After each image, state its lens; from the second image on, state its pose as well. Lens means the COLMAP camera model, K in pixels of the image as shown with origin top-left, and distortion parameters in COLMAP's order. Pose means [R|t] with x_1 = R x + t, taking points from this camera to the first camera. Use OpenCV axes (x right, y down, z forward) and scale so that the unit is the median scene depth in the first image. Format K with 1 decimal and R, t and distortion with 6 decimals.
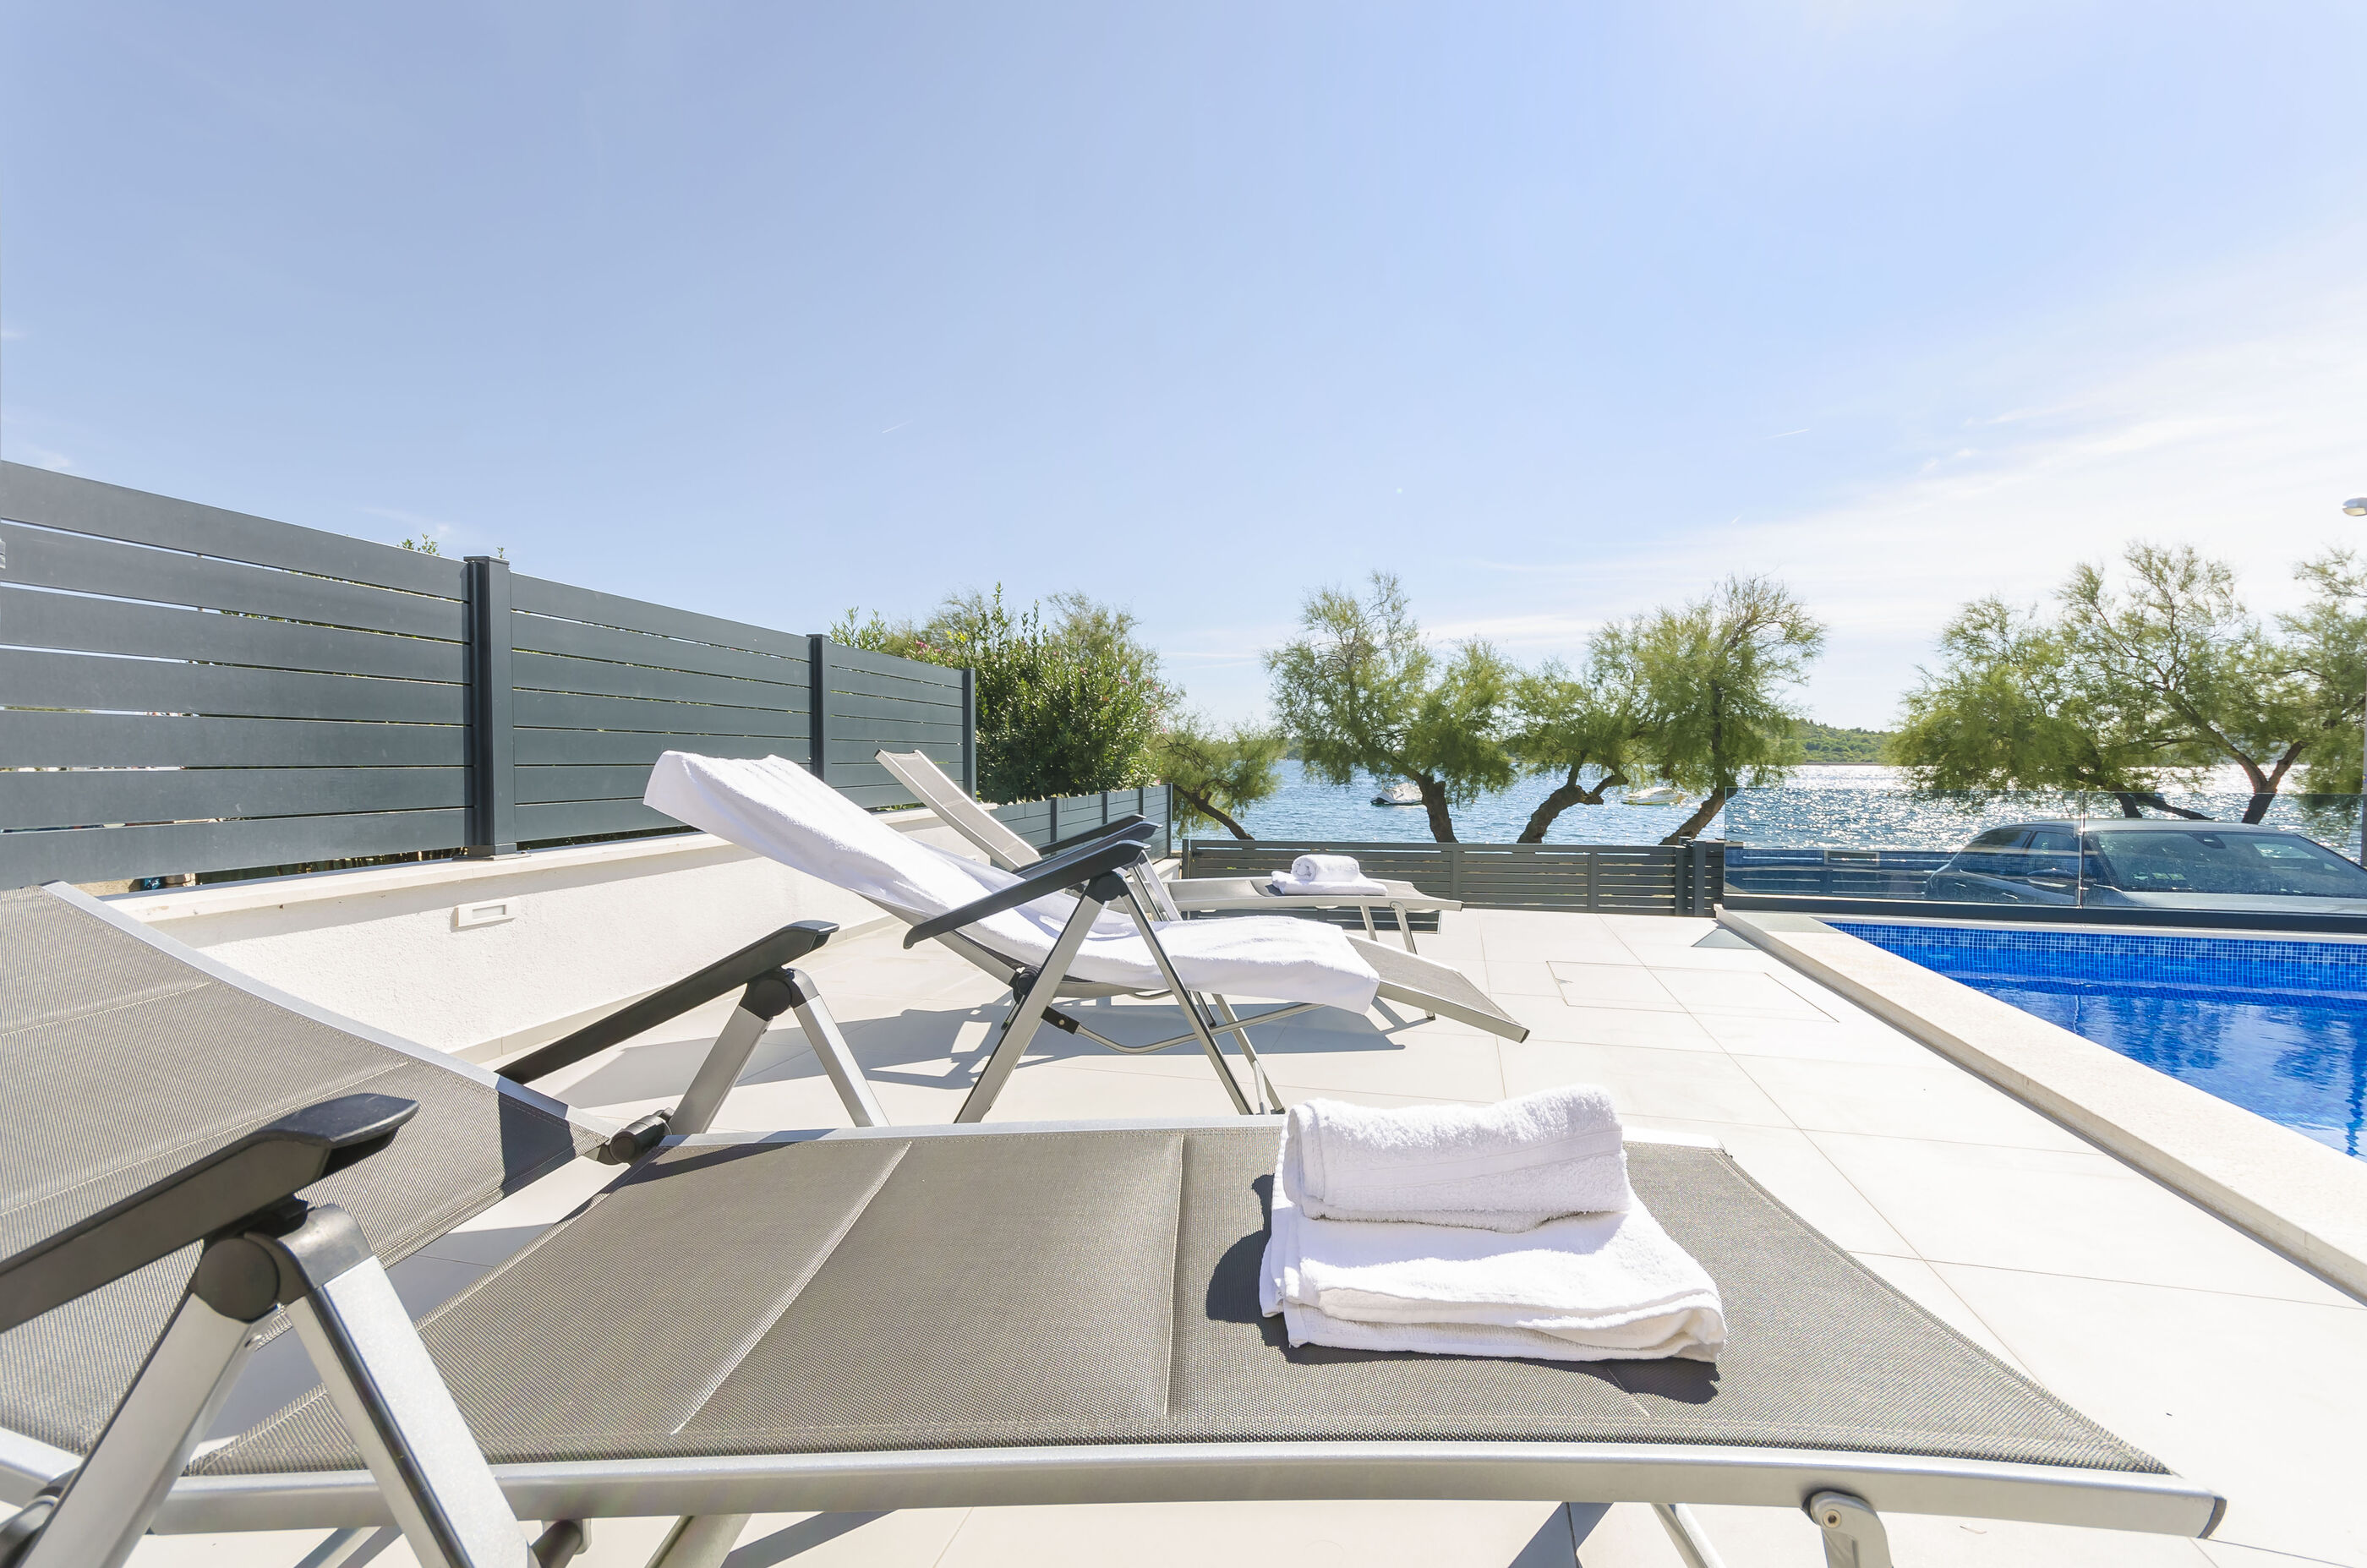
lens RADIAL K [[1029.9, 0, 1186.9], [0, 1029.9, 794.3], [0, 0, 1]] dist [0.001783, 0.000744]
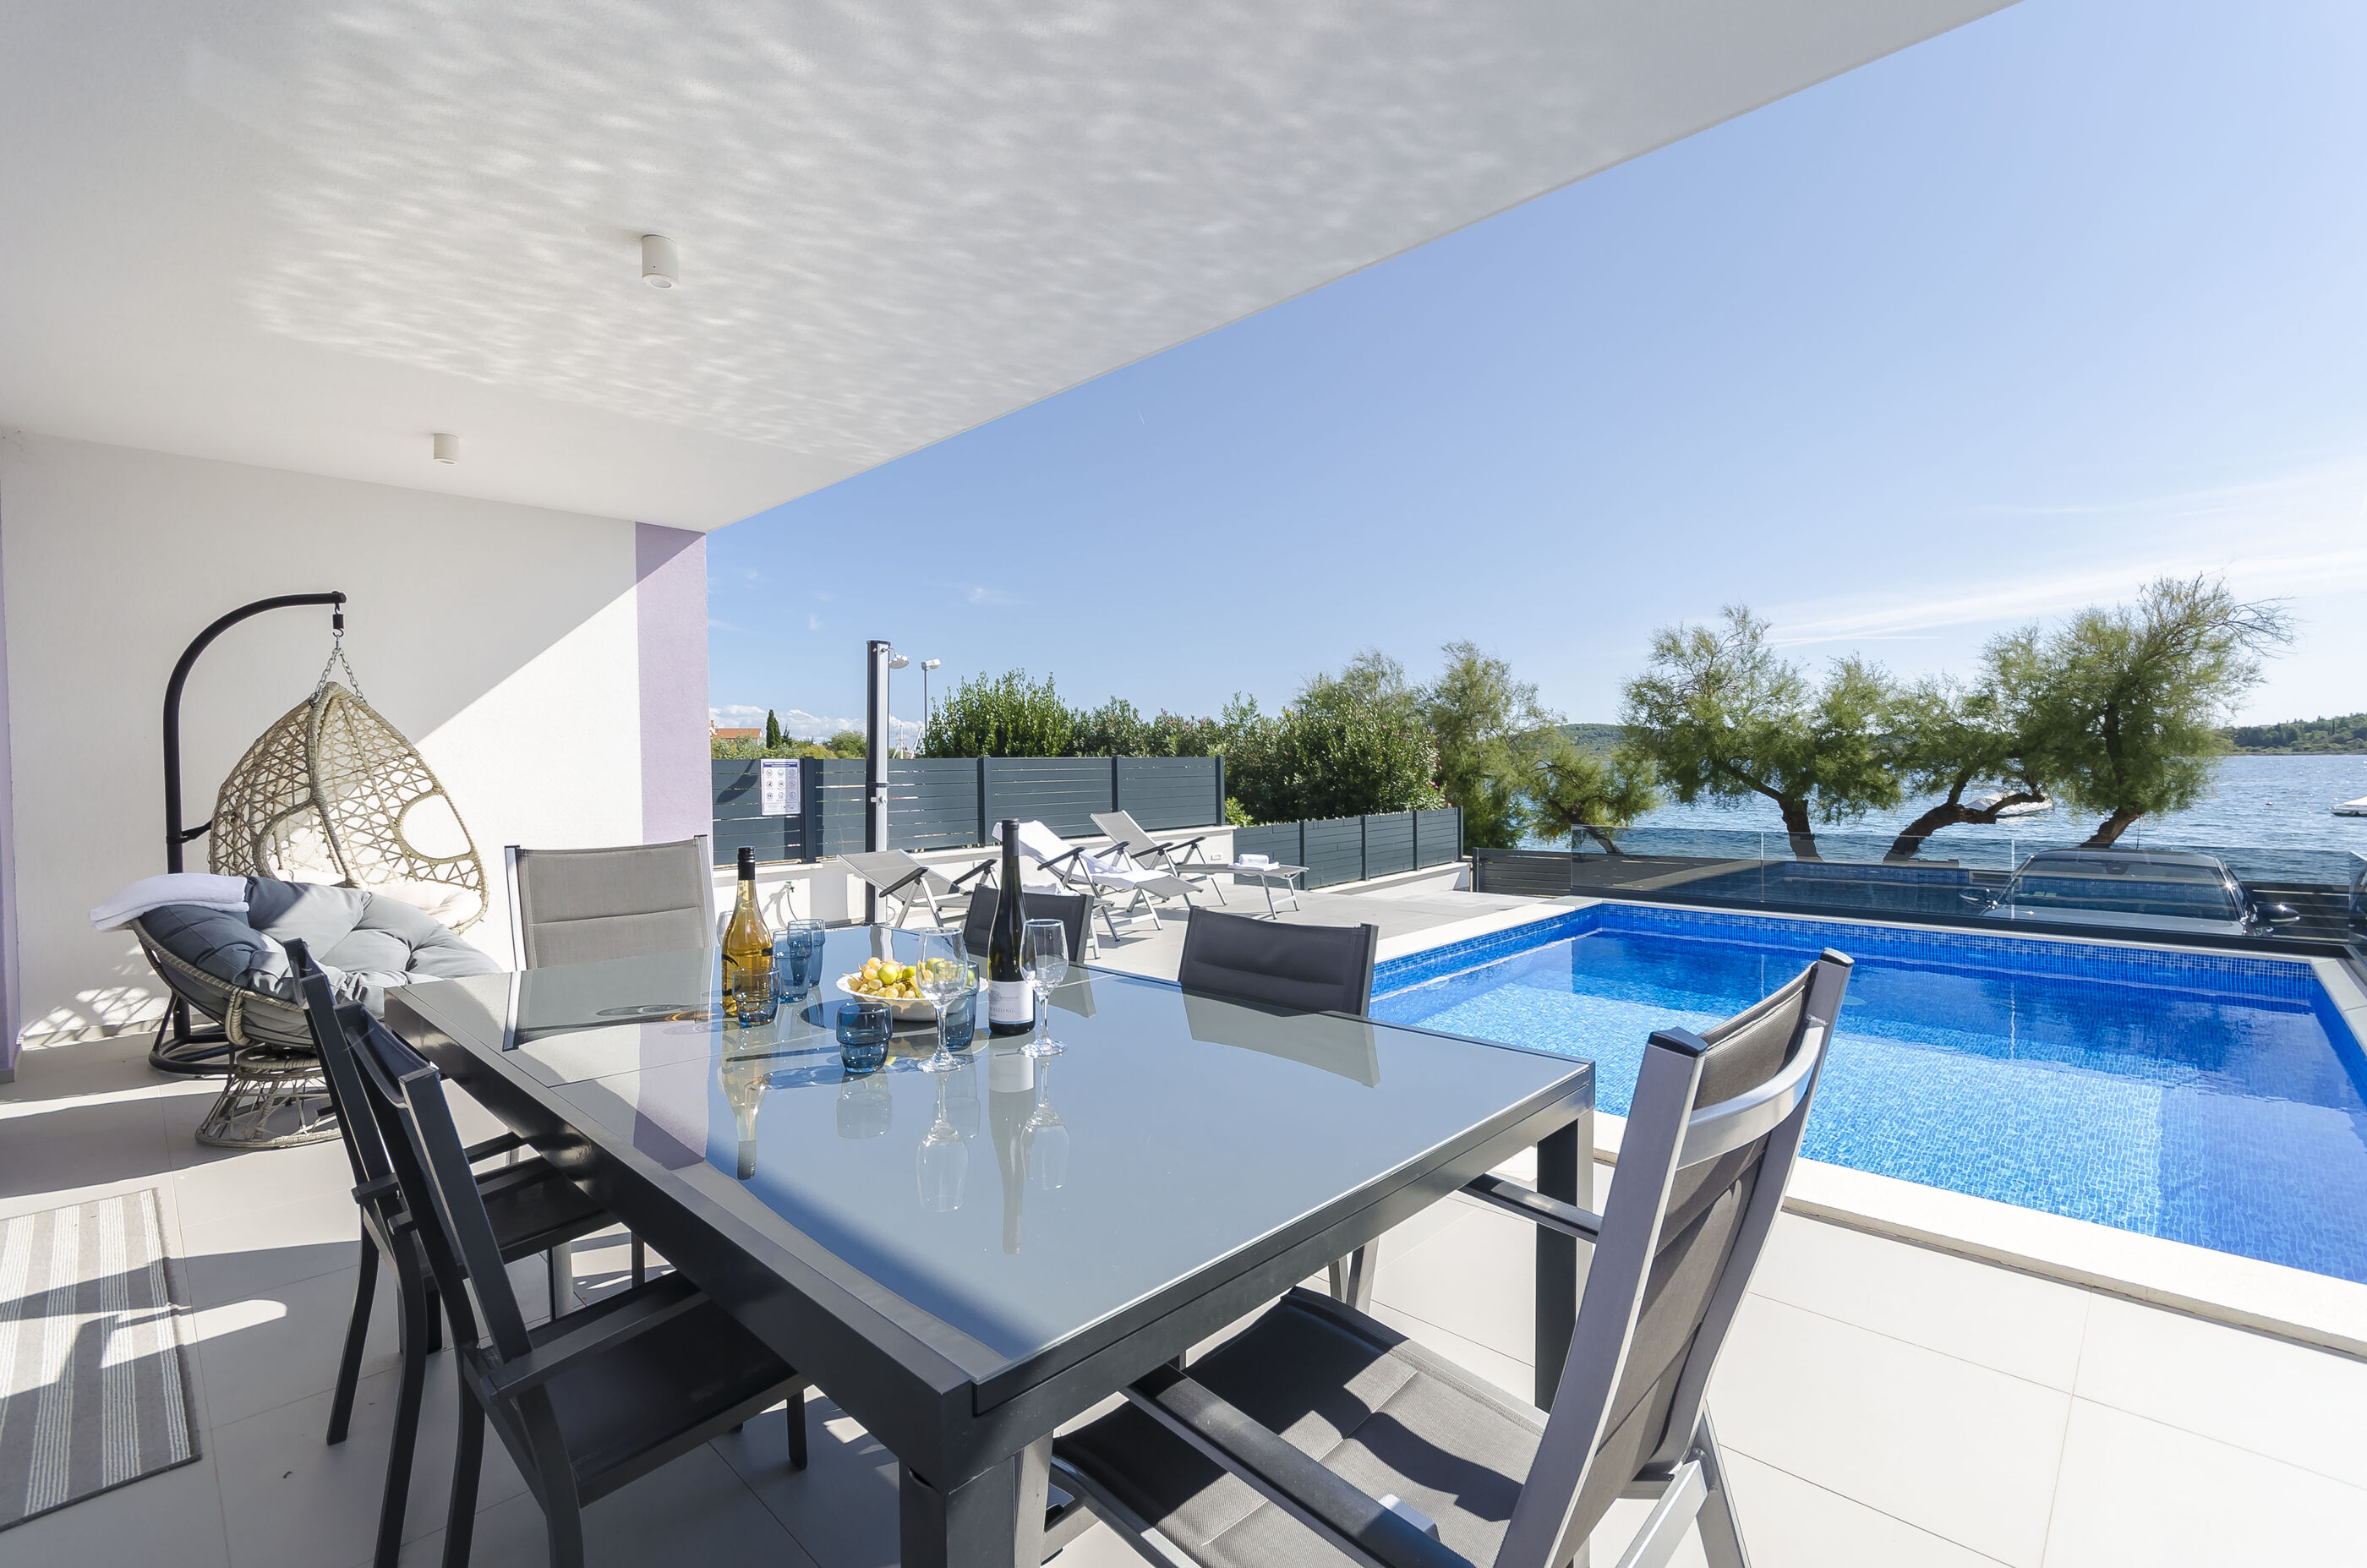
lens RADIAL K [[1029.9, 0, 1186.9], [0, 1029.9, 794.3], [0, 0, 1]] dist [0.001783, 0.000744]
pose [[0.869192, -0.001069, -0.494474, 0.226346], [-0.000446, 0.999996, -0.002947, -0.014618], [0.494475, 0.002782, 0.869187, -0.230624]]
